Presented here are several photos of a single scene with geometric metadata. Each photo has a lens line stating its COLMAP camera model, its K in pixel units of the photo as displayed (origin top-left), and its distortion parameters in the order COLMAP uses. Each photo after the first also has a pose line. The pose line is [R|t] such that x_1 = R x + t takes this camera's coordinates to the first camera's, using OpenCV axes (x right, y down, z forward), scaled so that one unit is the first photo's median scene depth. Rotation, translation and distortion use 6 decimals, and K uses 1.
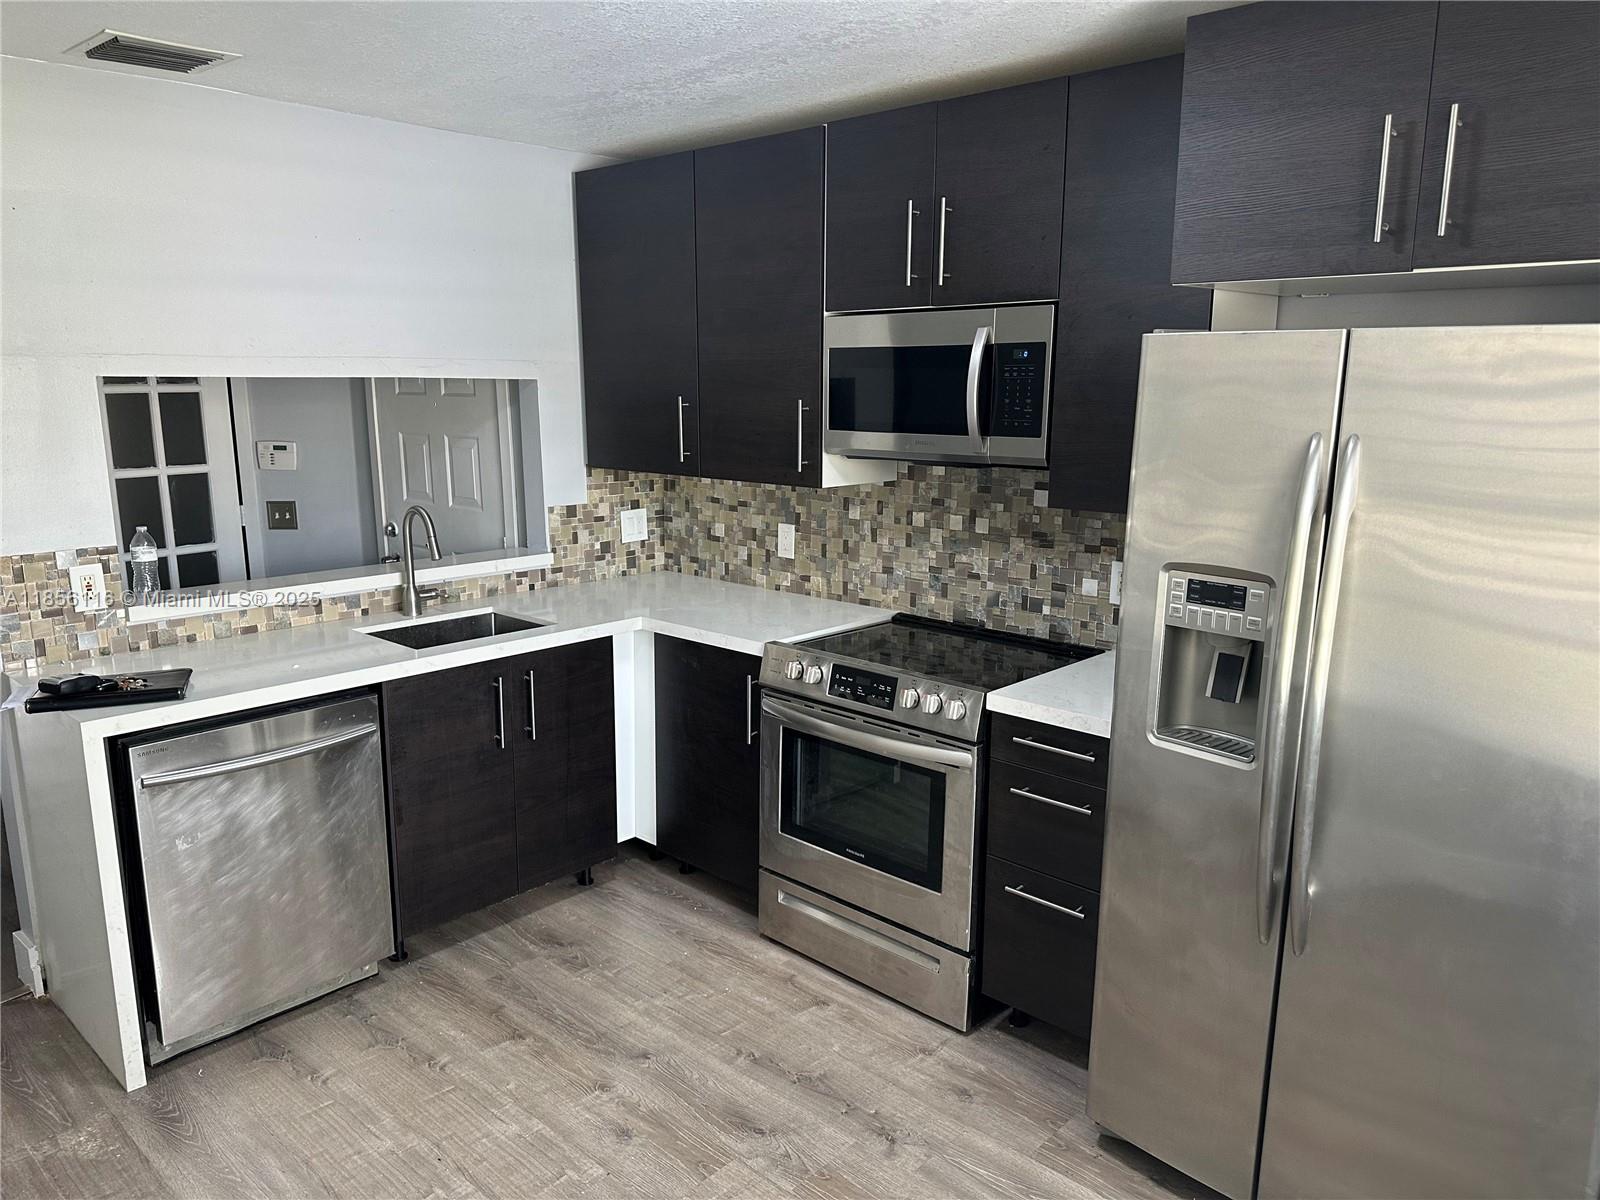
lens RADIAL K [[1118.7, 0, 813.6], [0, 1118.7, 614.0], [0, 0, 1]] dist [0.075097, -0.092910]
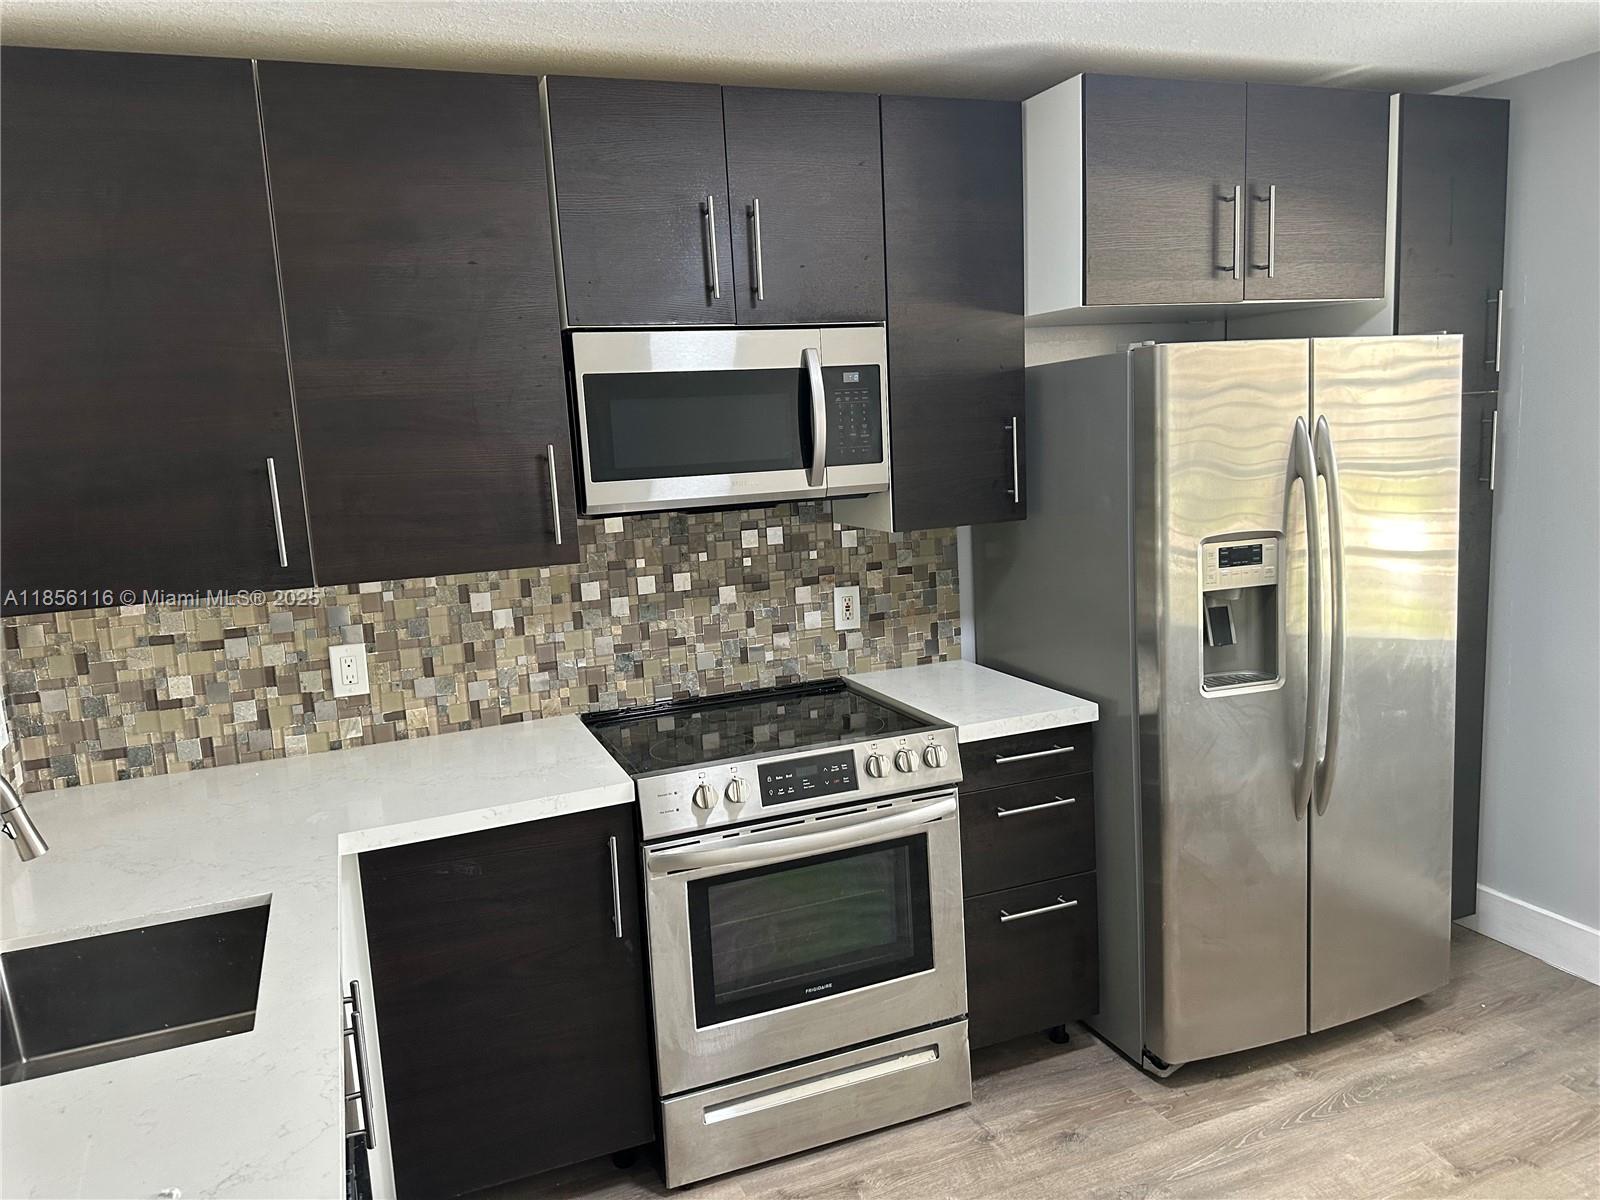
lens RADIAL K [[1118.7, 0, 785.5], [0, 1118.7, 593.6], [0, 0, 1]] dist [0.075097, -0.092910]
pose [[0.432529, -0.161215, 0.887090, -0.567021], [0.236935, 0.969628, 0.060690, -0.100978], [-0.869931, 0.183932, 0.457590, 0.526445]]
